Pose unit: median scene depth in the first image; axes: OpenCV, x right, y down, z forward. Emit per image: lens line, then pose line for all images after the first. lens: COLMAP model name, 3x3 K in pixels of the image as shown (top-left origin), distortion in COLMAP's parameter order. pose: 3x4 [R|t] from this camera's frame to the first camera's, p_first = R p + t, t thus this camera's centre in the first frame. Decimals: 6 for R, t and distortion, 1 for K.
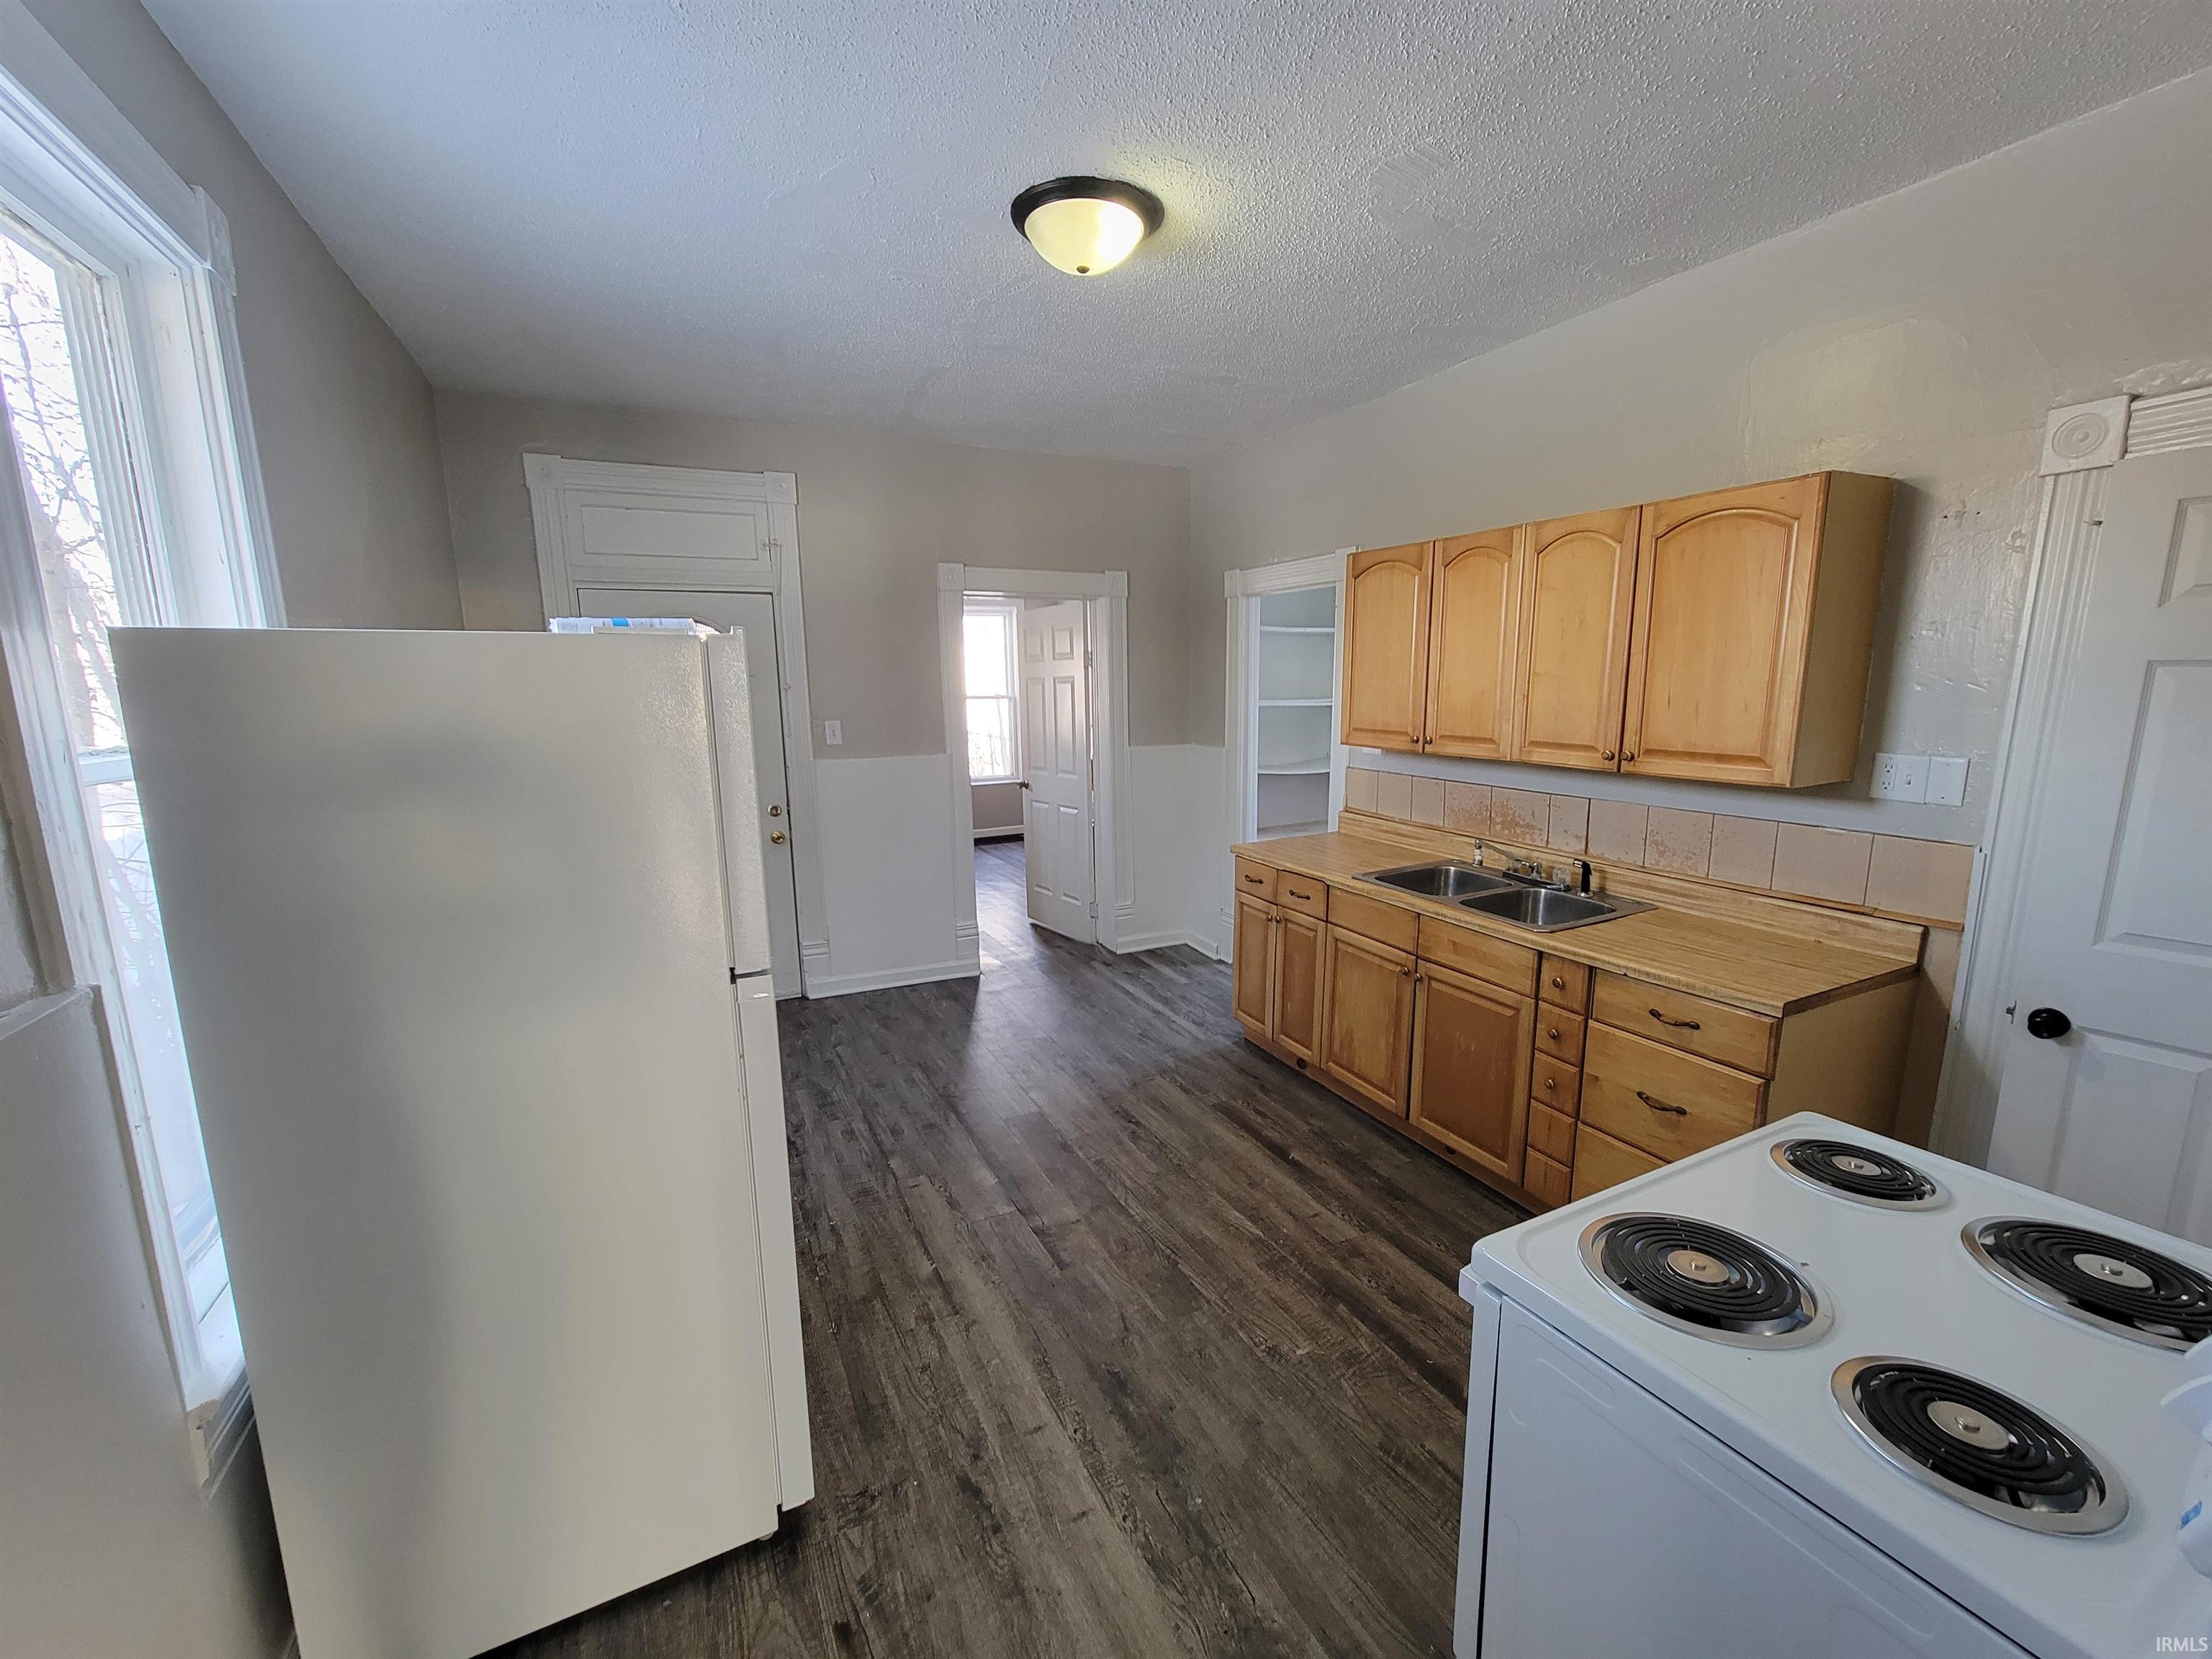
lens RADIAL K [[897.5, 0, 1113.1], [0, 897.5, 841.6], [0, 0, 1]] dist [-0.004794, 0.002050]
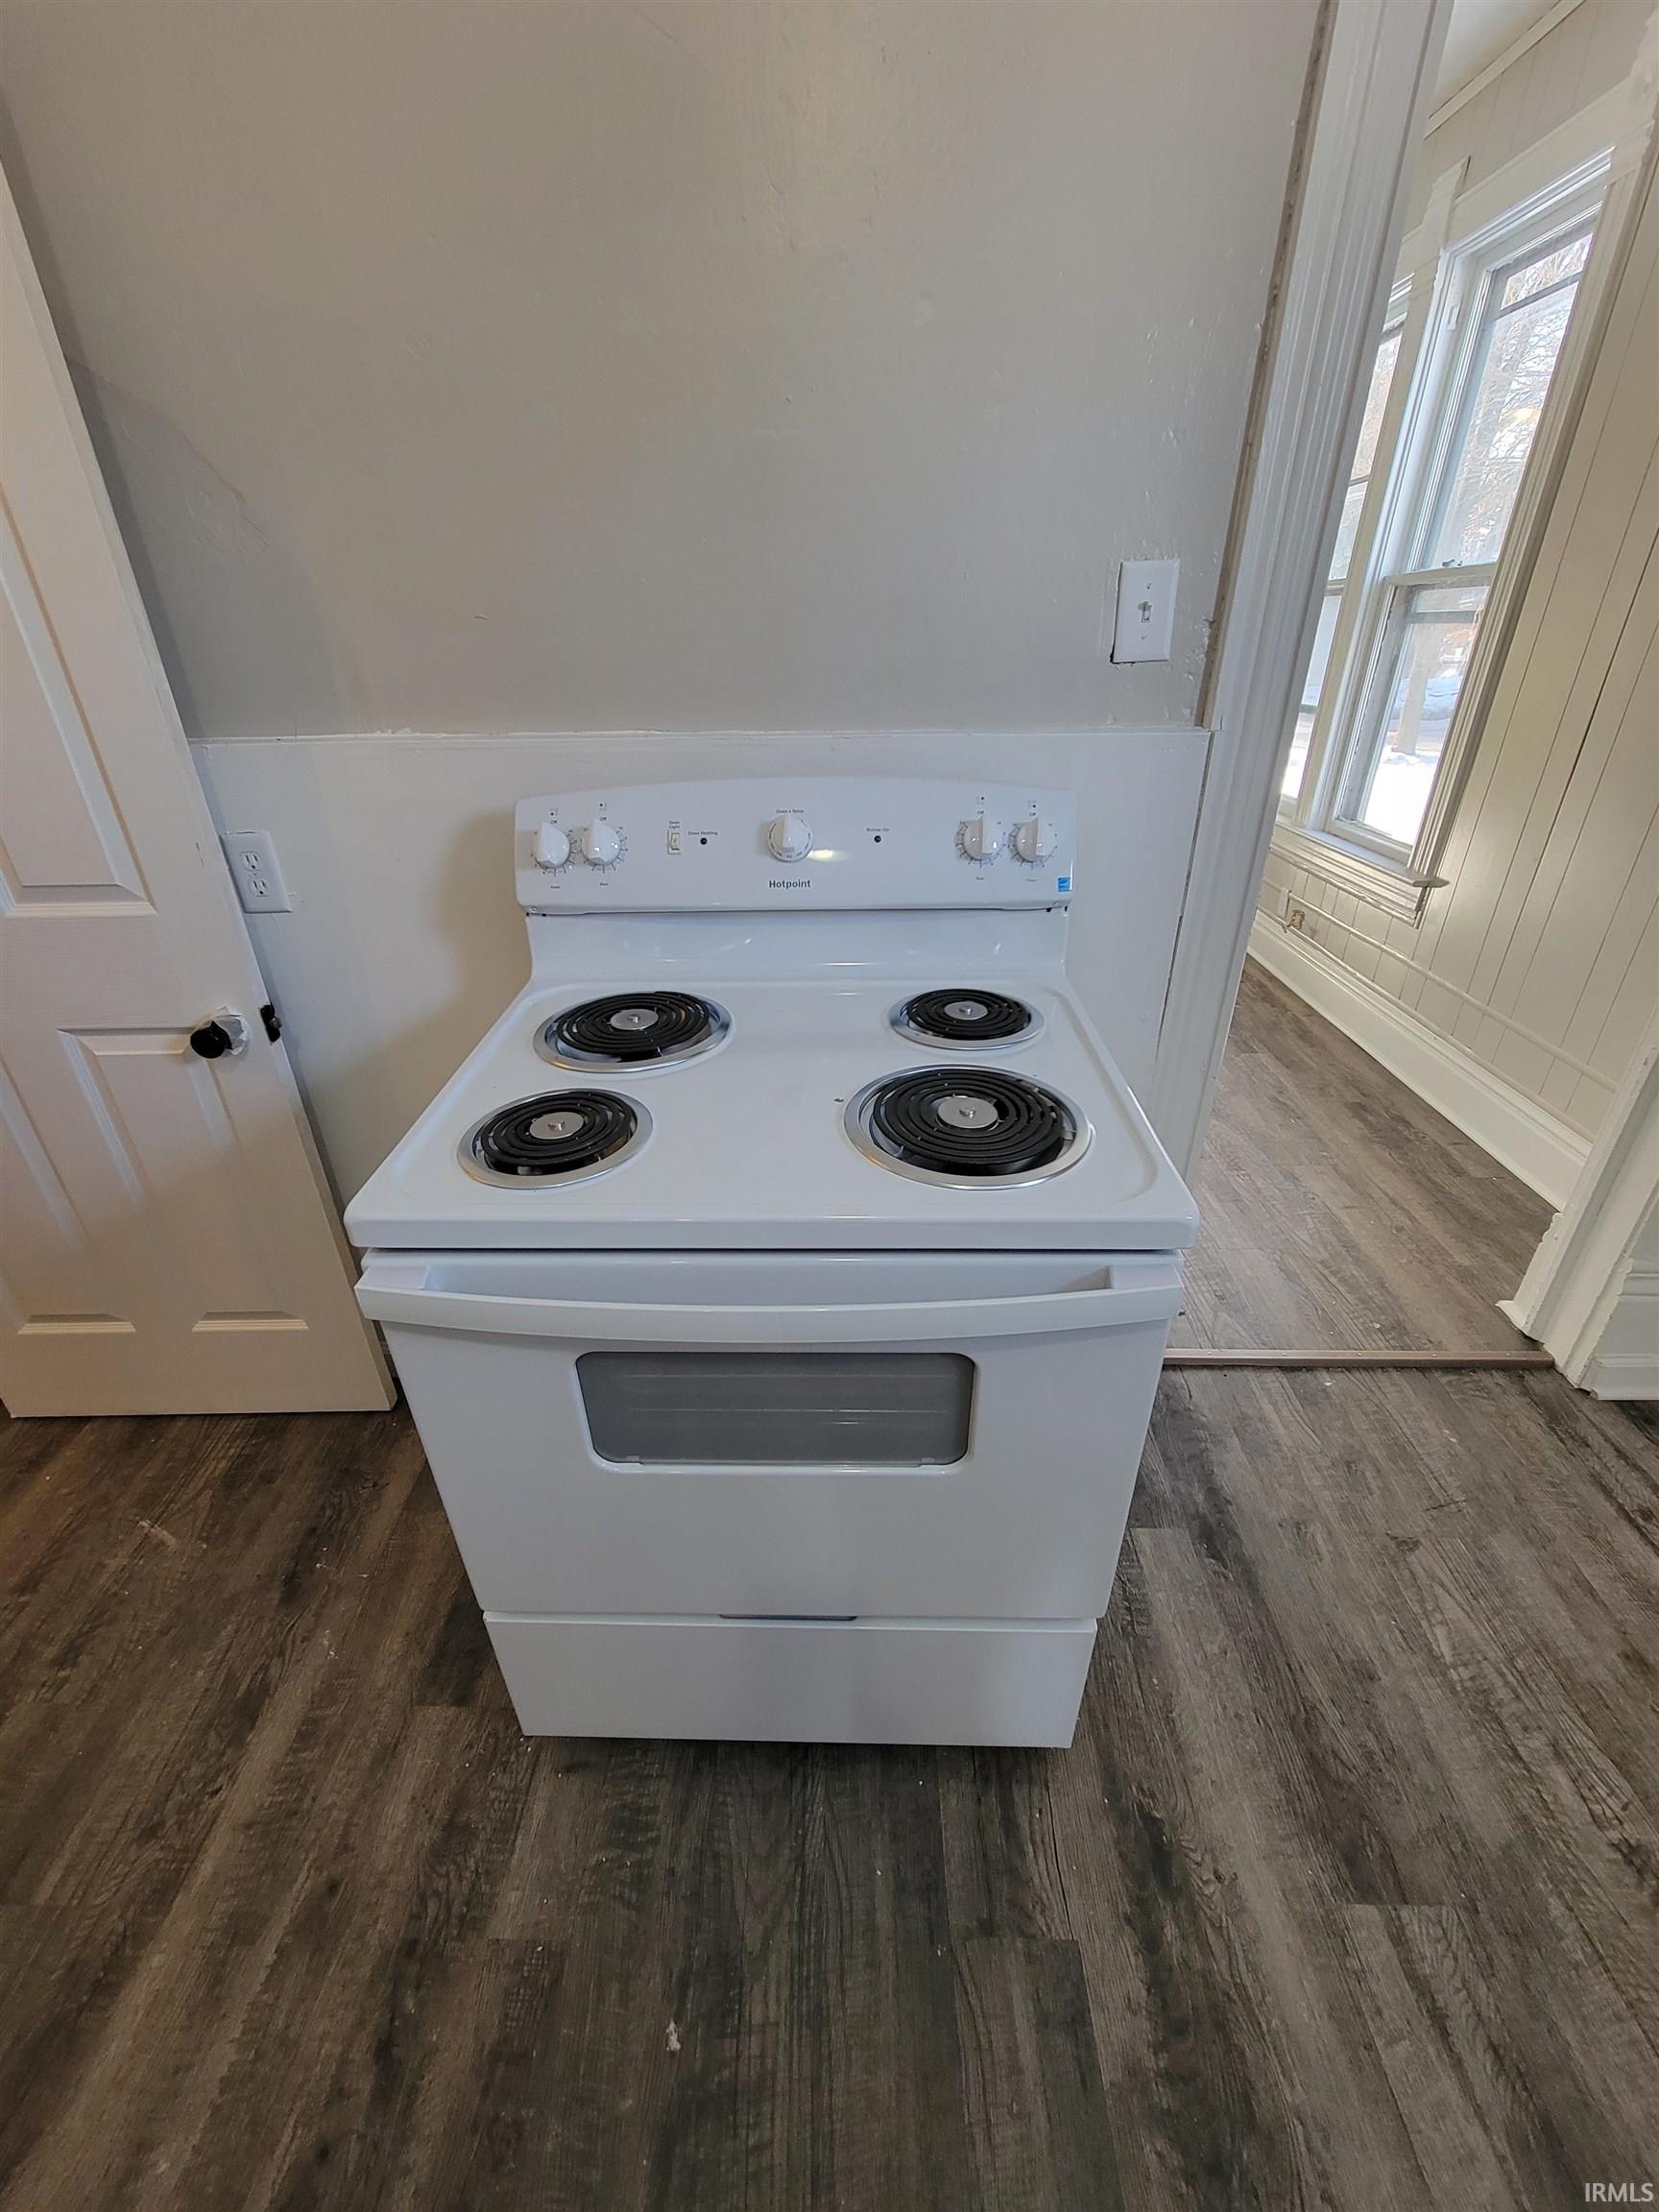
lens RADIAL K [[897.5, 0, 825.9], [0, 897.5, 1113.4], [0, 0, 1]] dist [-0.004794, 0.002050]
pose [[-0.879488, -0.210861, 0.426659, 0.144871], [0.102131, 0.791985, 0.601937, -0.026885], [-0.464833, 0.572972, -0.675006, 0.601347]]
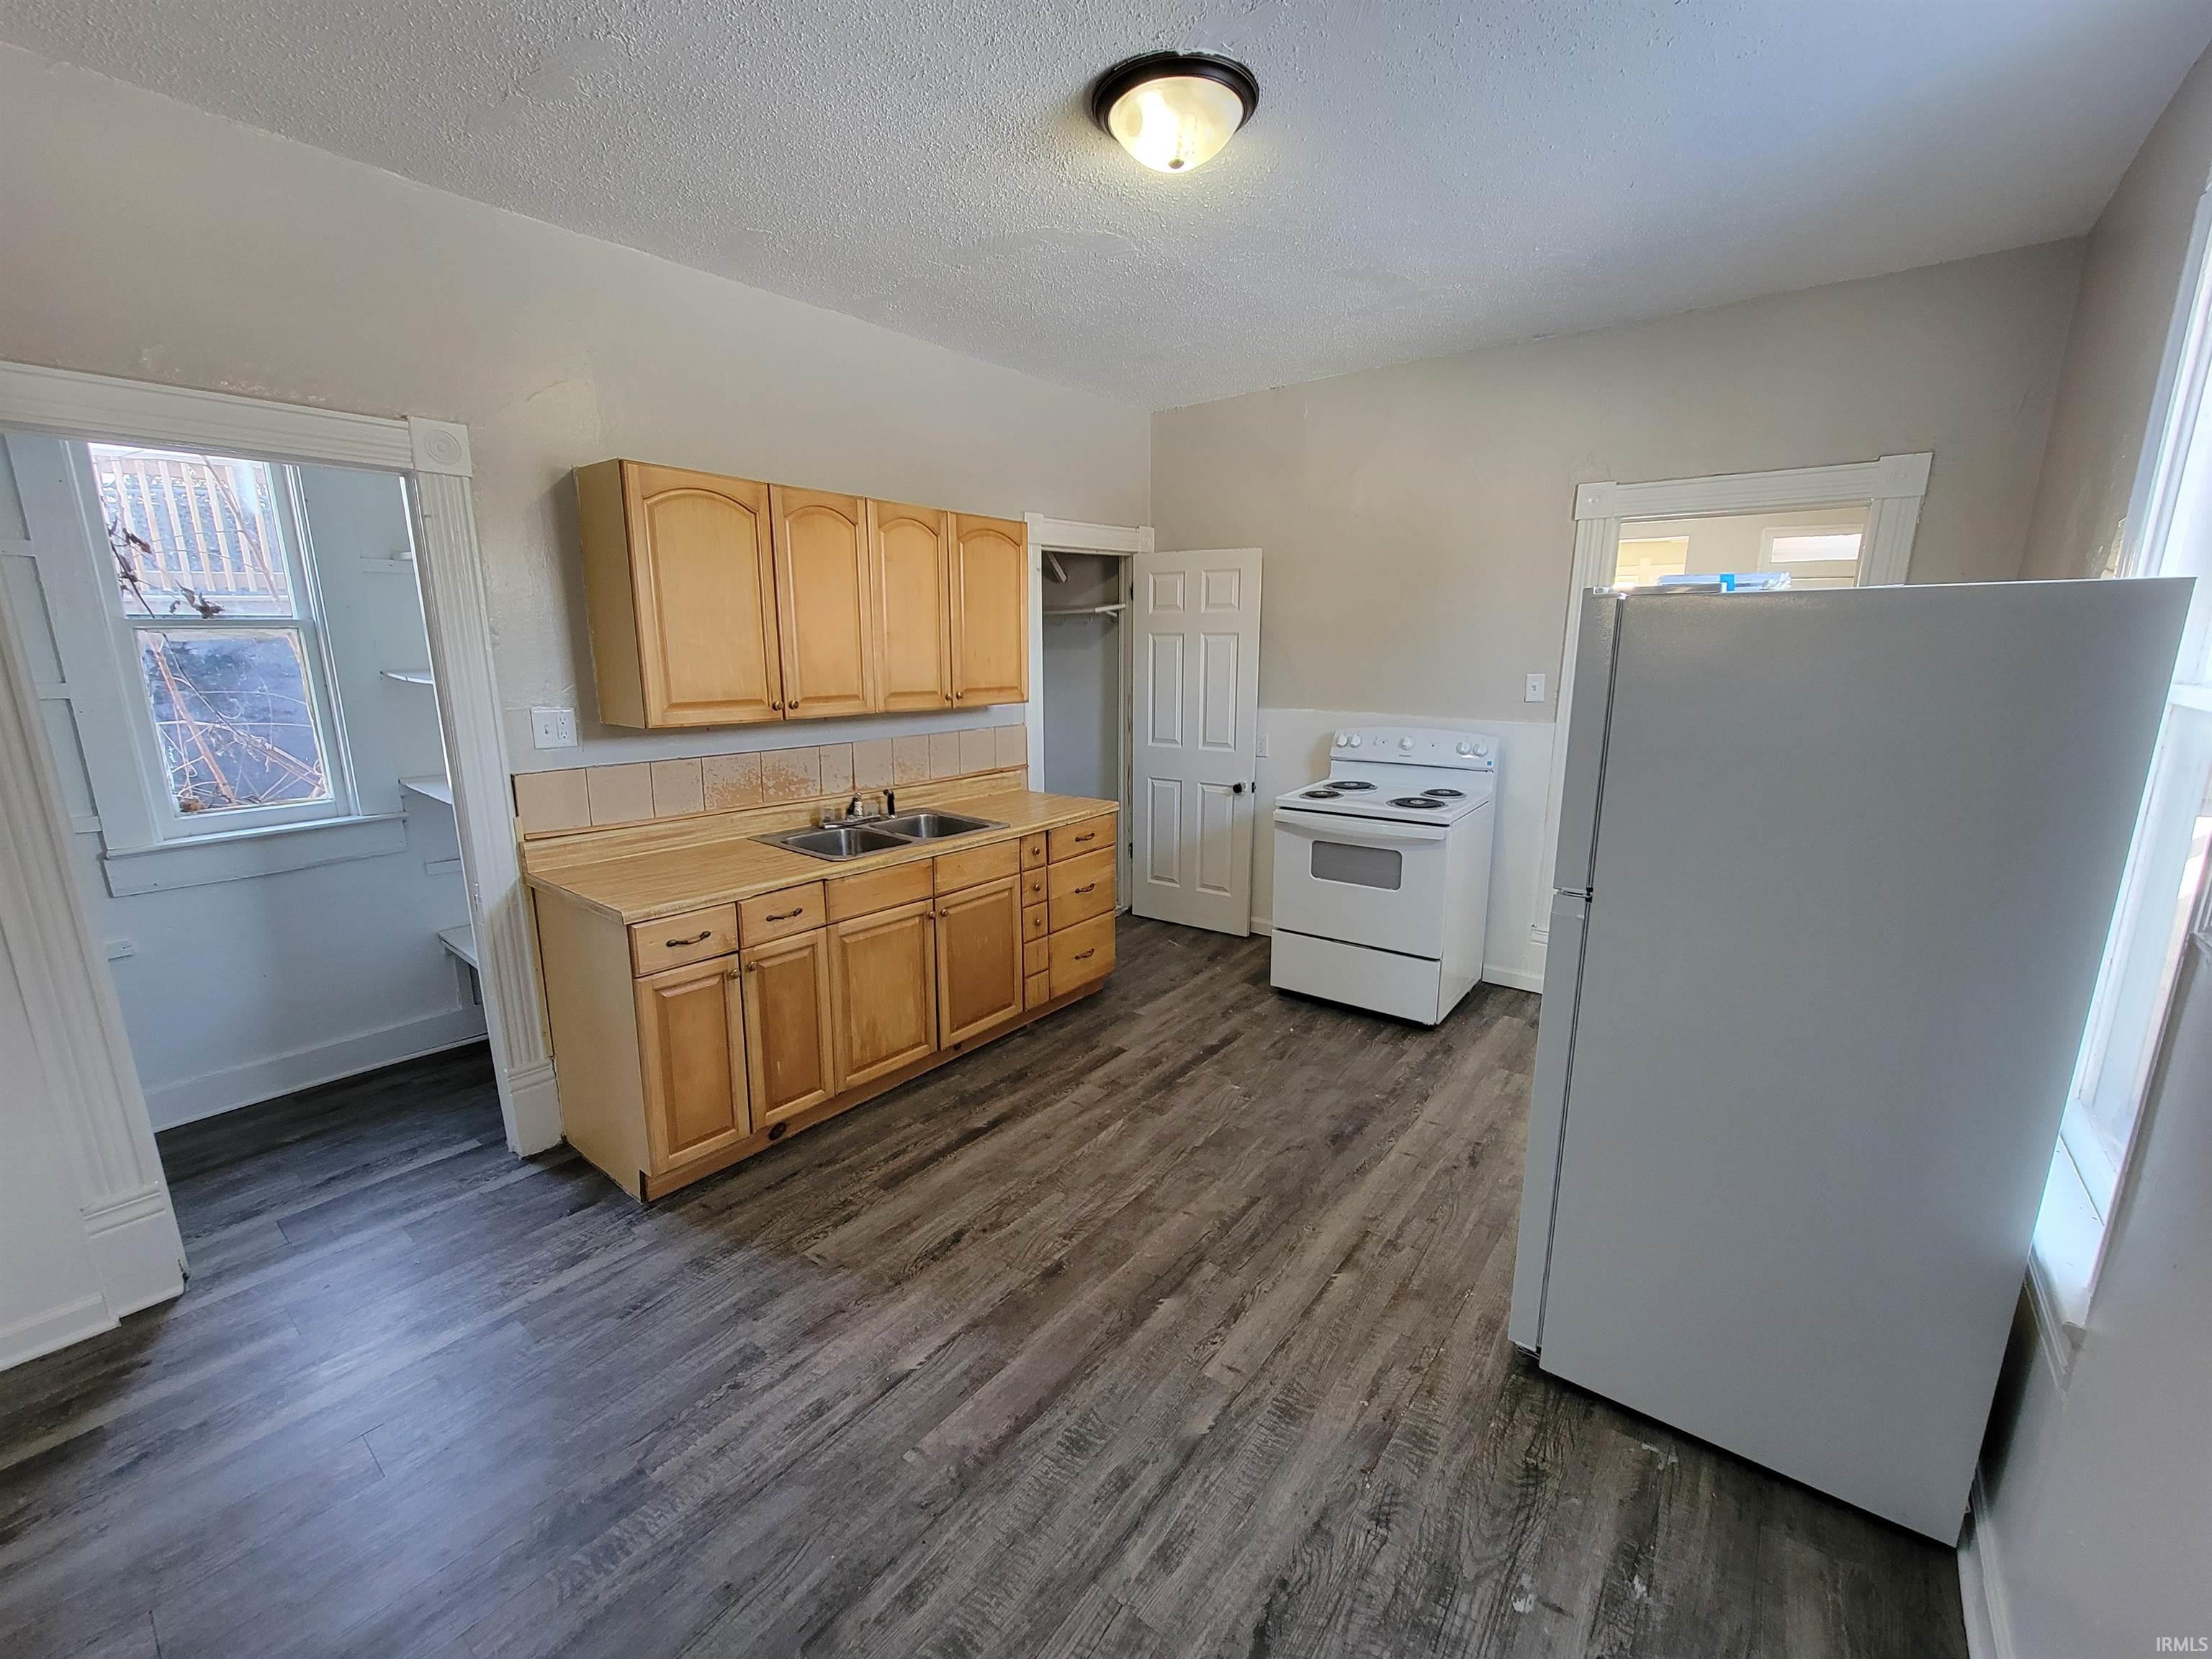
lens RADIAL K [[897.5, 0, 1114.0], [0, 897.5, 841.5], [0, 0, 1]] dist [-0.004794, 0.002050]
pose [[-0.433474, -0.188590, 0.881212, -0.731001], [0.163428, 0.945191, 0.282674, -0.216123], [-0.886223, 0.266546, -0.378895, 1.262413]]
